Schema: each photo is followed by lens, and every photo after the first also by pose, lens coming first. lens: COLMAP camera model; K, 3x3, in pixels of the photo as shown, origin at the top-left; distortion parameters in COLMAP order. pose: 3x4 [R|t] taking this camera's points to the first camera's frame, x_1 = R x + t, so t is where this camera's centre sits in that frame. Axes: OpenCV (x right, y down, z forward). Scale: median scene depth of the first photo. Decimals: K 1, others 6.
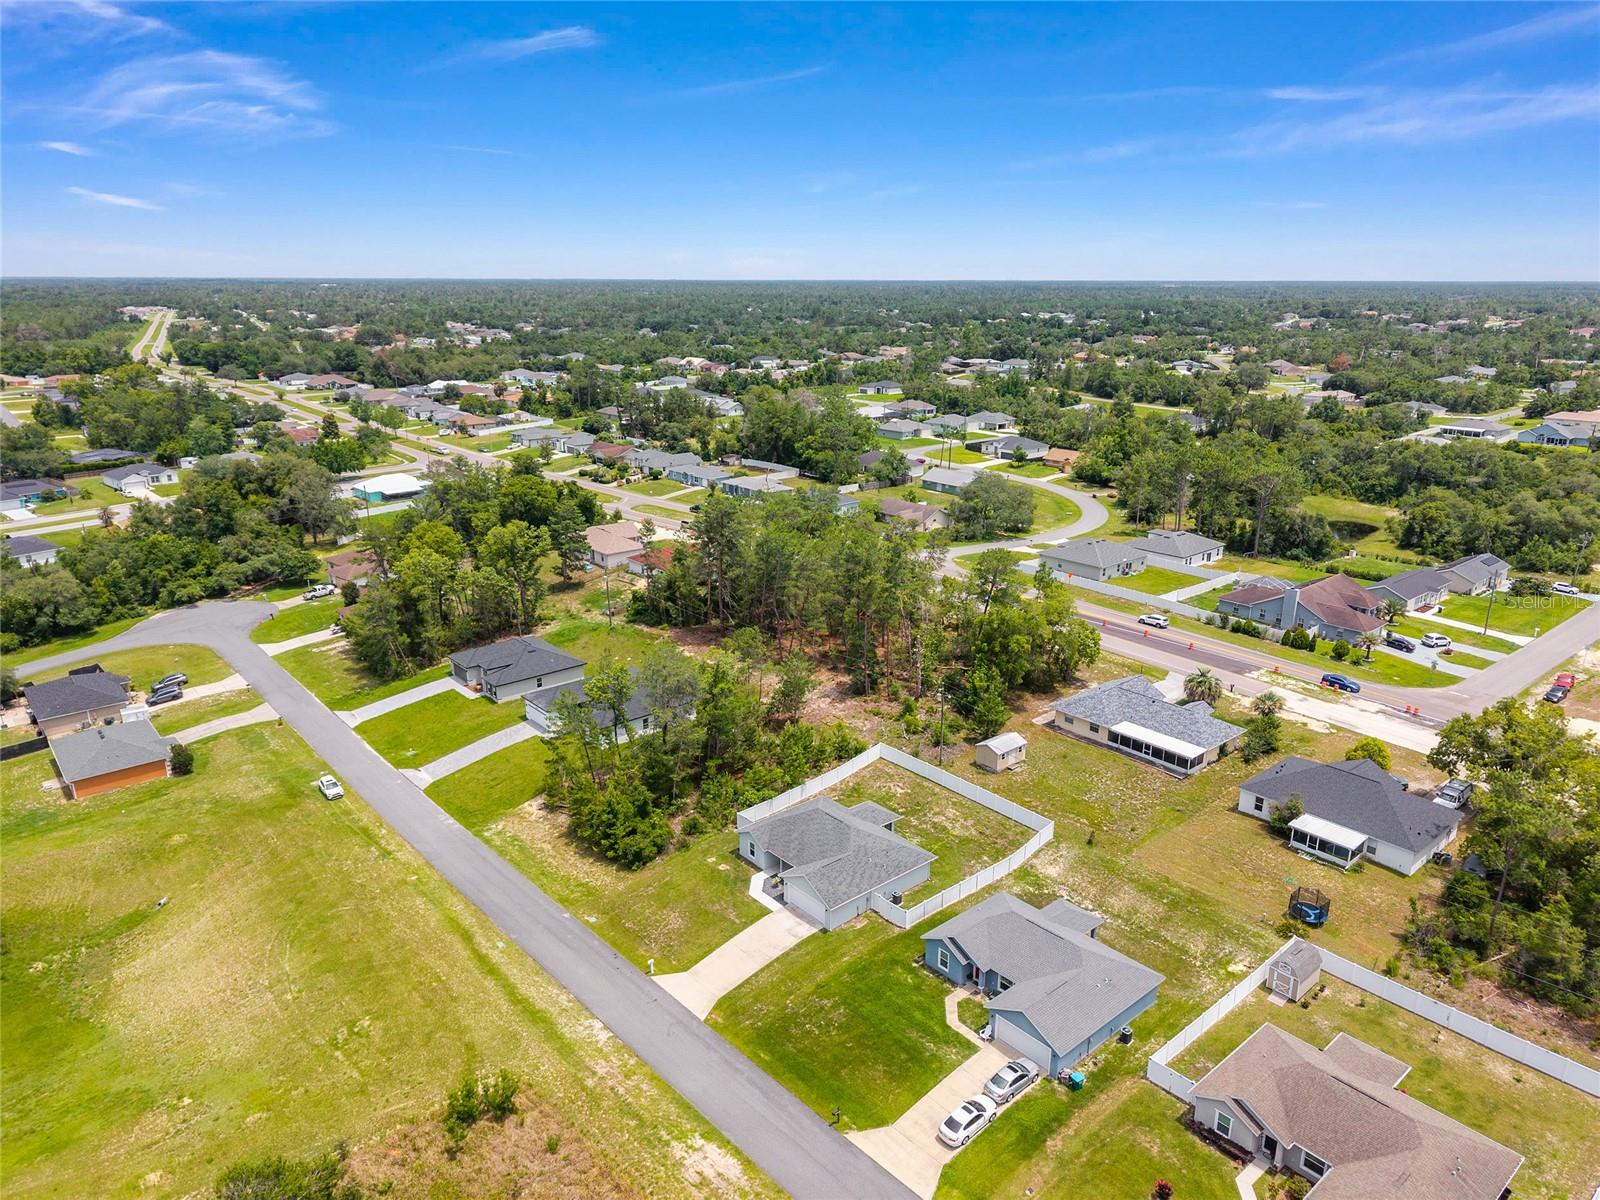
lens RADIAL K [[1059.9, 0, 788.6], [0, 1059.9, 605.6], [0, 0, 1]] dist [0.048642, -0.055620]
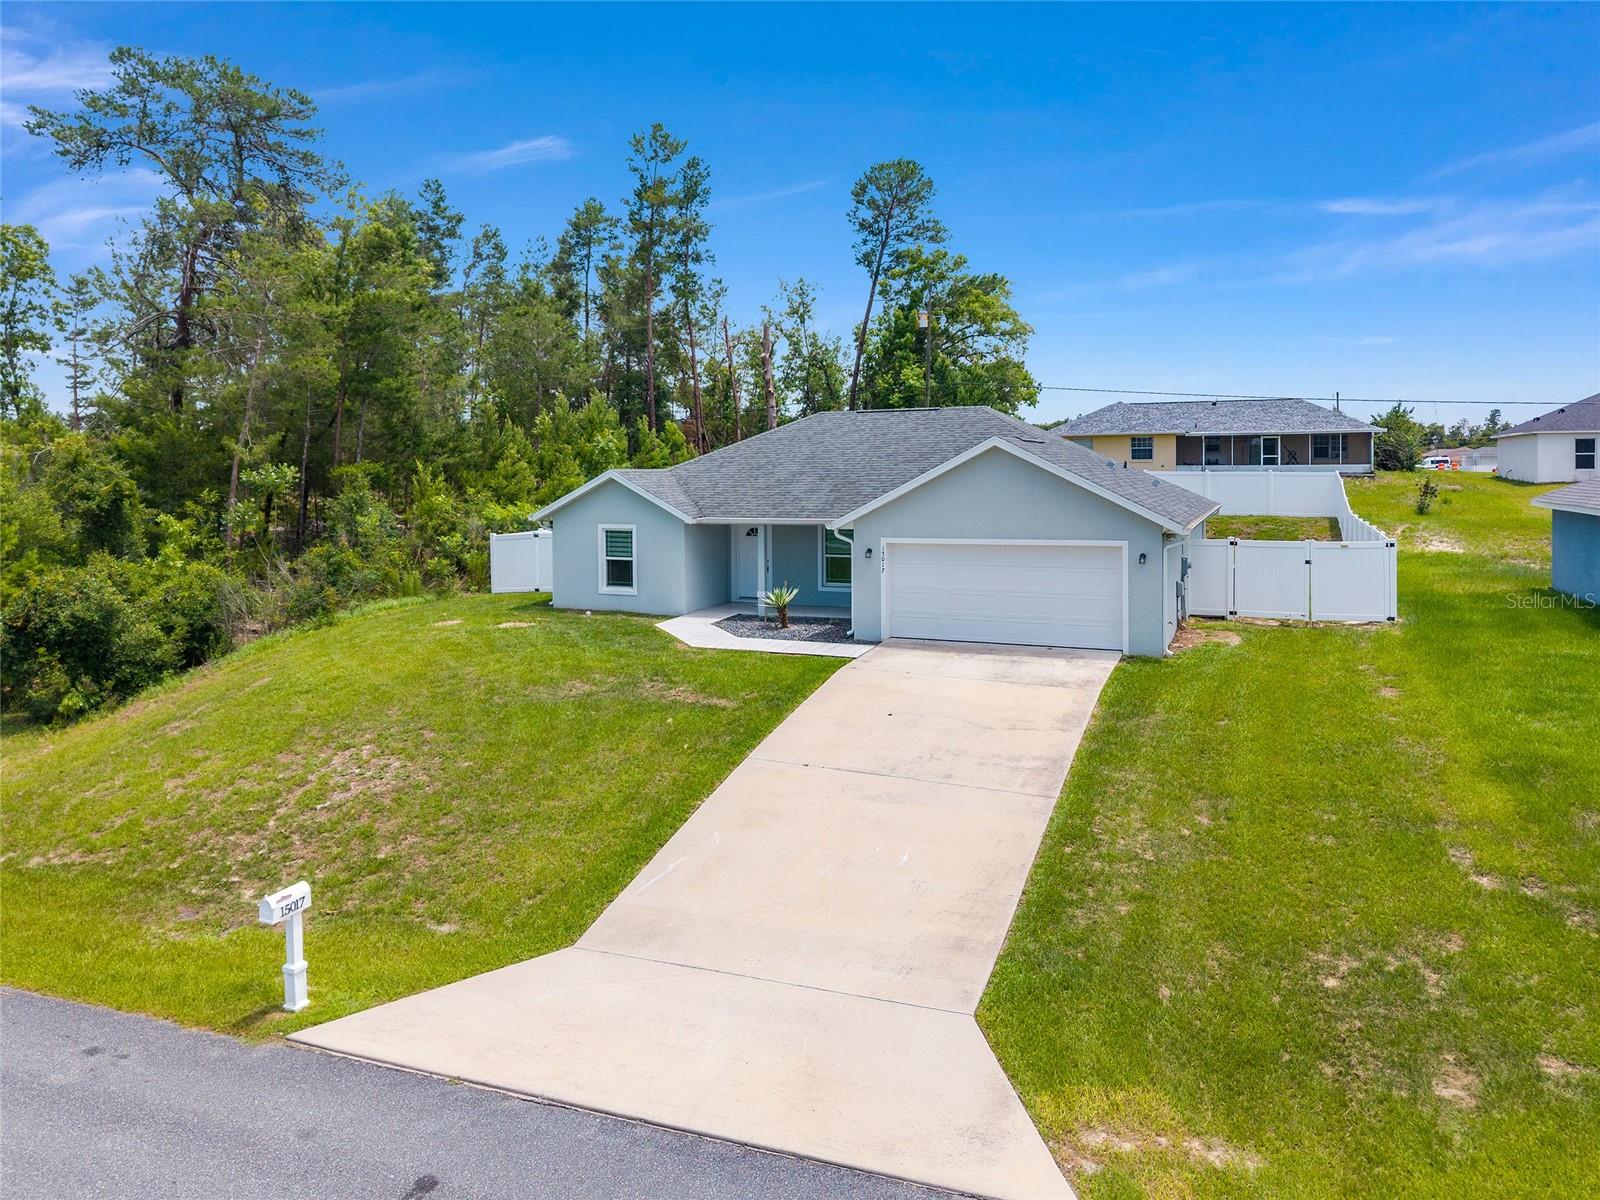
lens RADIAL K [[1113.9, 0, 794.6], [0, 1113.9, 467.7], [0, 0, 1]] dist [-0.000296, 0.000654]
pose [[0.895278, -0.009146, 0.445415, -0.114901], [0.139513, 0.955258, -0.260803, 0.281060], [-0.423100, 0.295632, 0.856497, 0.731415]]
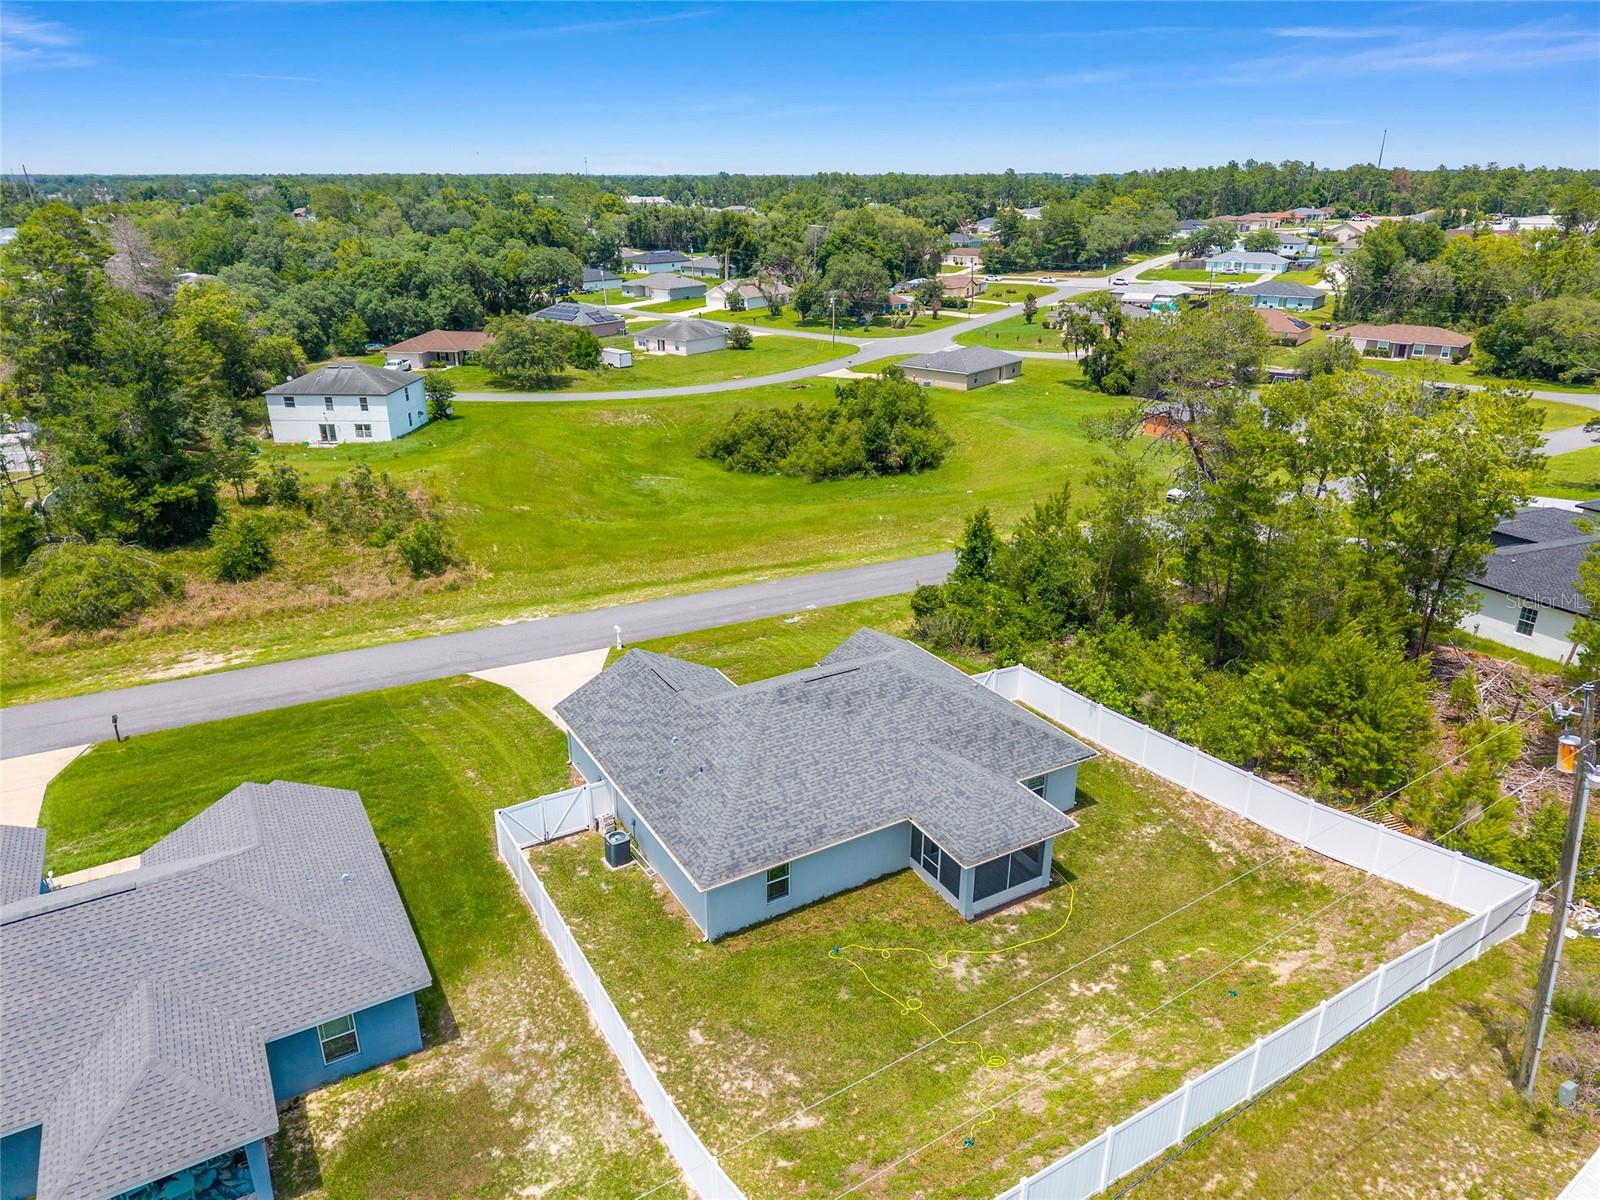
lens RADIAL K [[1066.9, 0, 788.6], [0, 1066.9, 597.0], [0, 0, 1]] dist [0.053355, -0.059841]
pose [[-0.175791, 0.357761, -0.917118, 0.375842], [-0.285156, 0.873179, 0.395278, 0.026790], [0.942223, 0.331008, -0.051479, 0.965027]]
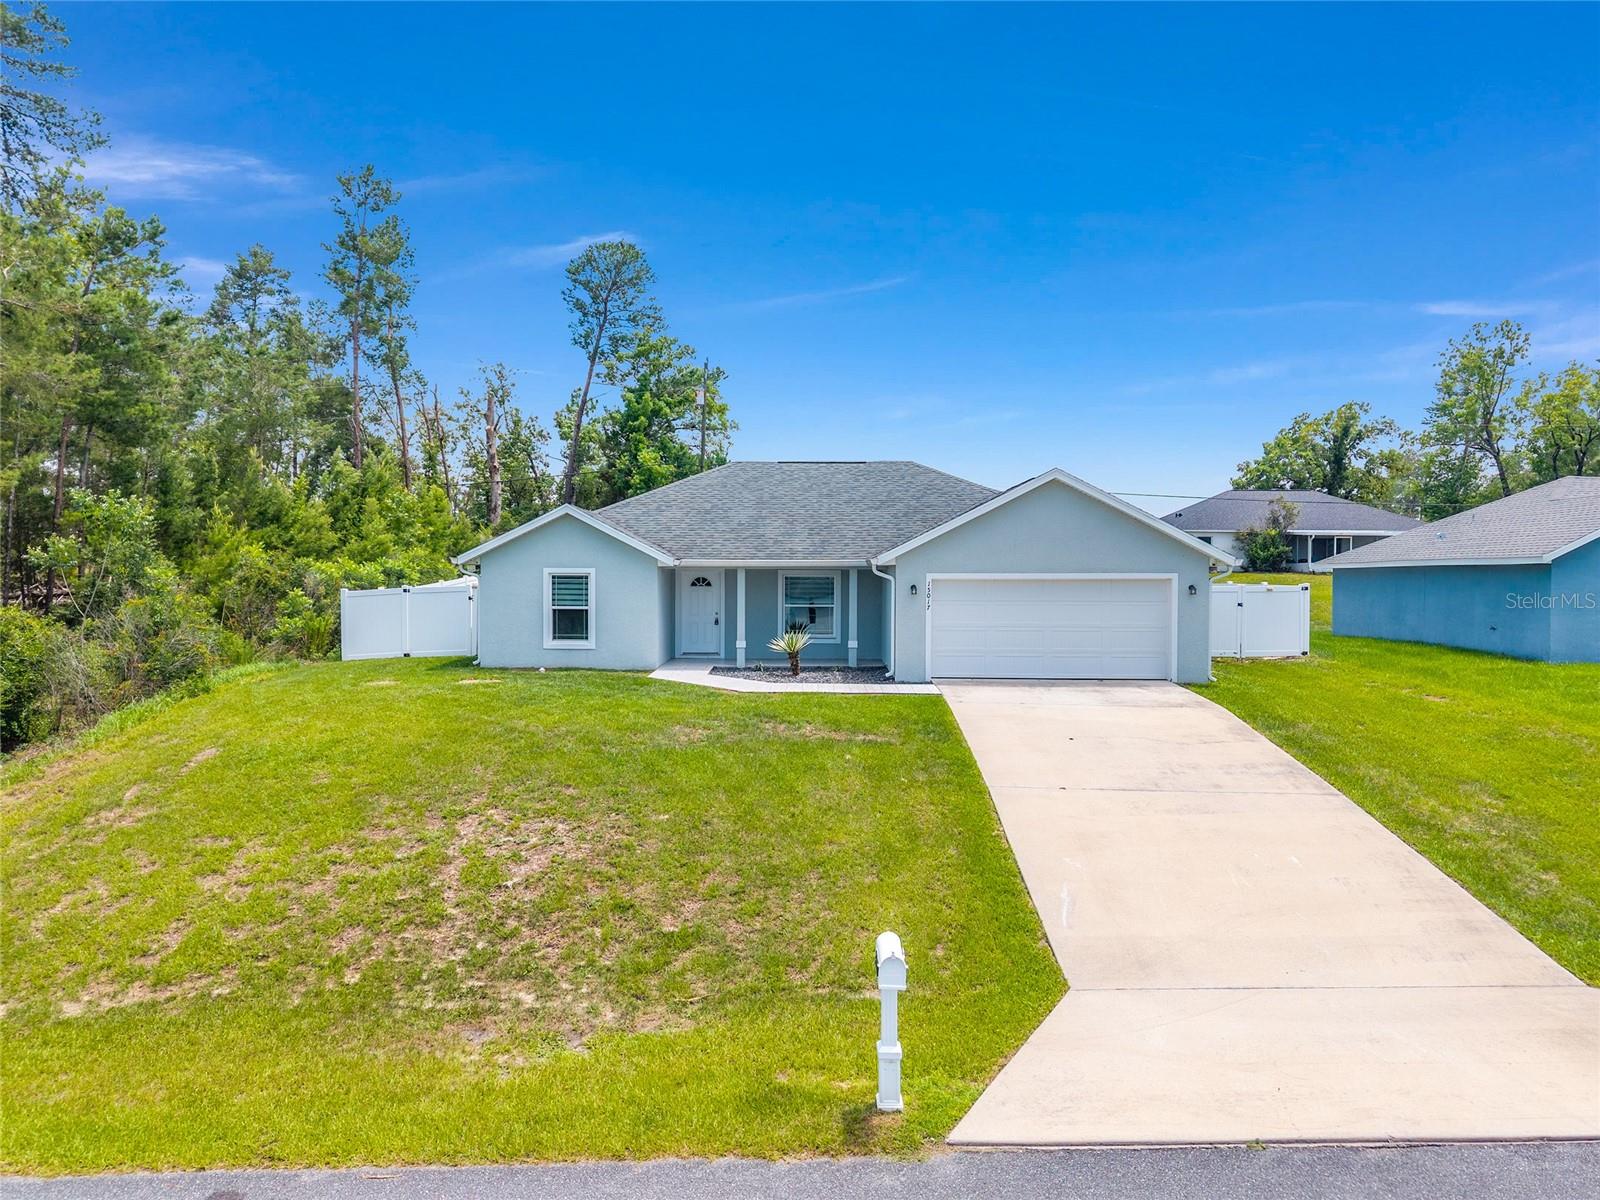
lens RADIAL K [[1076.2, 0, 786.2], [0, 1076.2, 564.8], [0, 0, 1]] dist [0.015591, -0.003989]
pose [[0.662059, 0.011002, 0.749371, -0.173086], [0.216060, 0.954638, -0.204902, 0.273819], [-0.717632, 0.297566, 0.629649, 0.807057]]
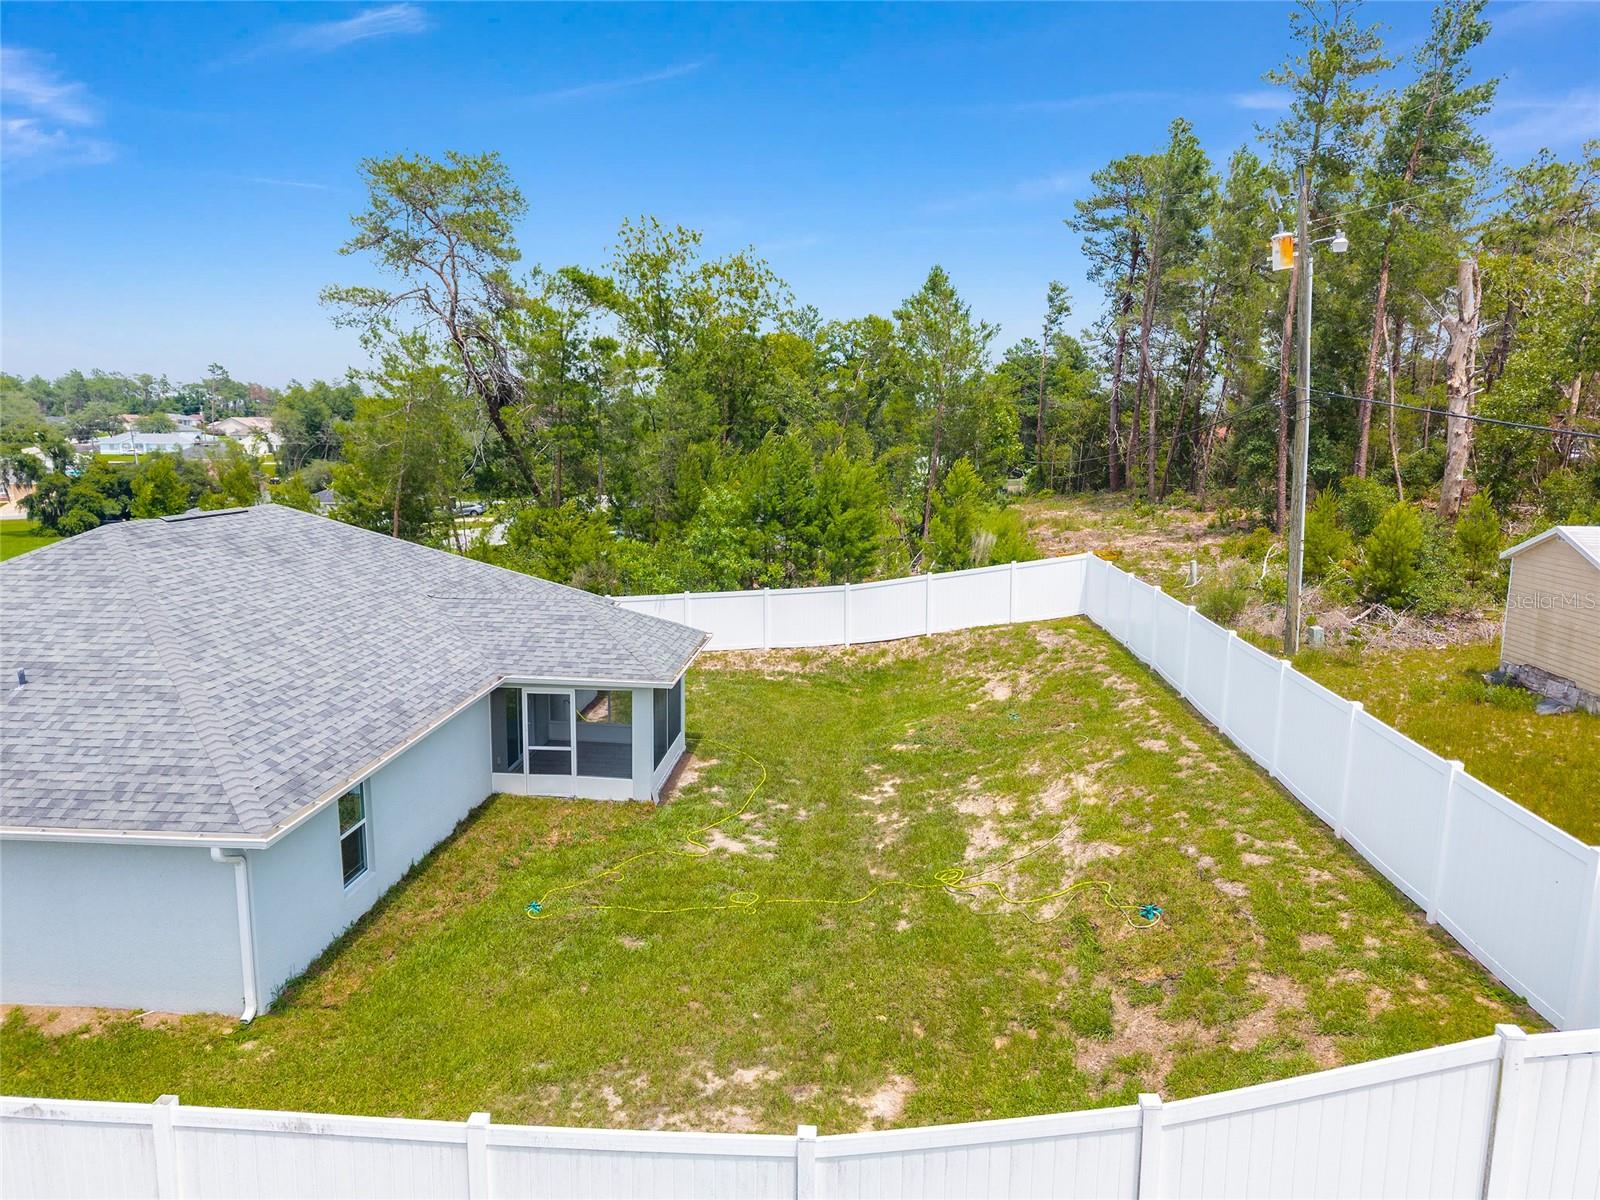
lens RADIAL K [[1074.4, 0, 778.9], [0, 1074.4, 578.2], [0, 0, 1]] dist [0.051869, -0.062019]
pose [[0.703569, 0.101825, -0.703294, 0.247321], [-0.210464, 0.975138, -0.069362, 0.195697], [0.678746, 0.196819, 0.707507, 0.904223]]
